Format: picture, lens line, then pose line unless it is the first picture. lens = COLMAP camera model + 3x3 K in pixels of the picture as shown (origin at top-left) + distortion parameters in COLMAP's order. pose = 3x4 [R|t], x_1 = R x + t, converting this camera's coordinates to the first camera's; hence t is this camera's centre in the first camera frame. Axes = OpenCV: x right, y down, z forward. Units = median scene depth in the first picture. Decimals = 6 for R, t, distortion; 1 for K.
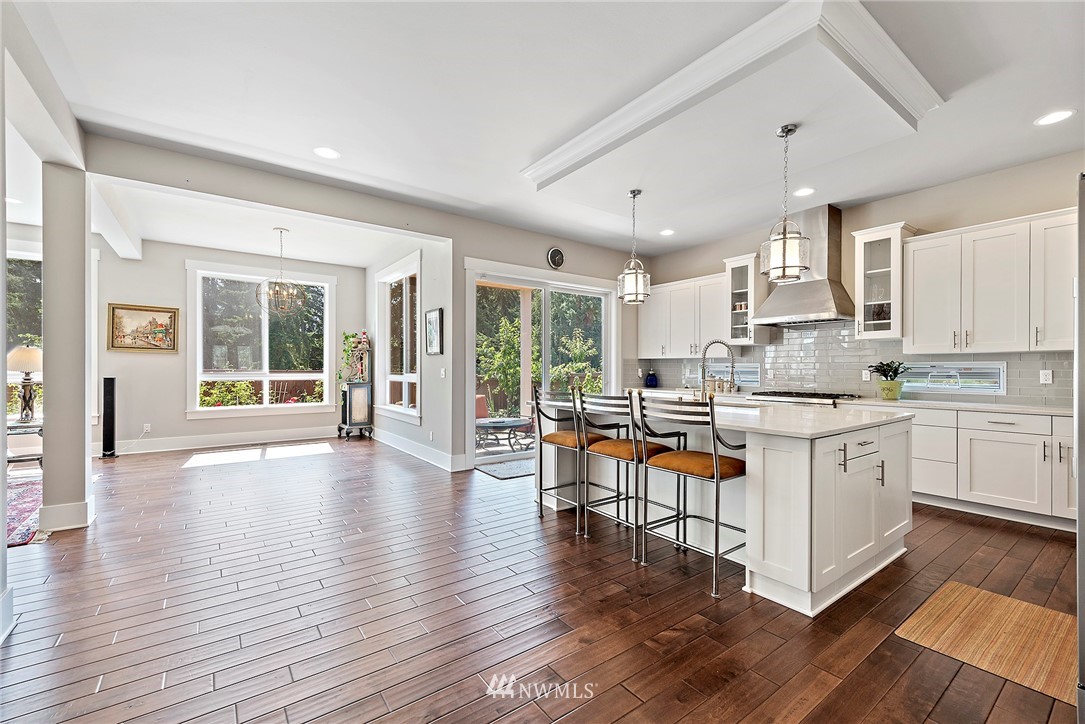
lens RADIAL K [[447.0, 0, 540.0], [0, 447.0, 367.7], [0, 0, 1]] dist [0.003234, 0.000042]
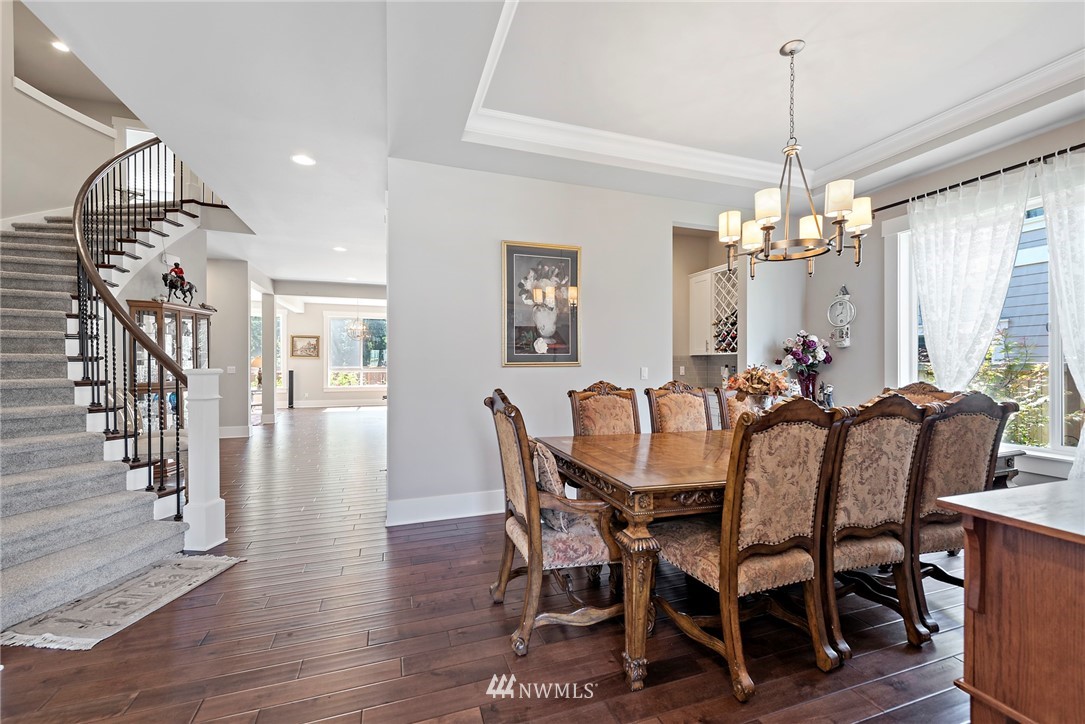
lens RADIAL K [[447.0, 0, 541.3], [0, 447.0, 365.0], [0, 0, 1]] dist [0.003234, 0.000042]
pose [[0.955385, -0.003188, -0.295346, 0.740666], [0.004467, 0.999983, 0.003658, -0.006238], [0.295330, -0.004814, 0.955383, -0.624542]]
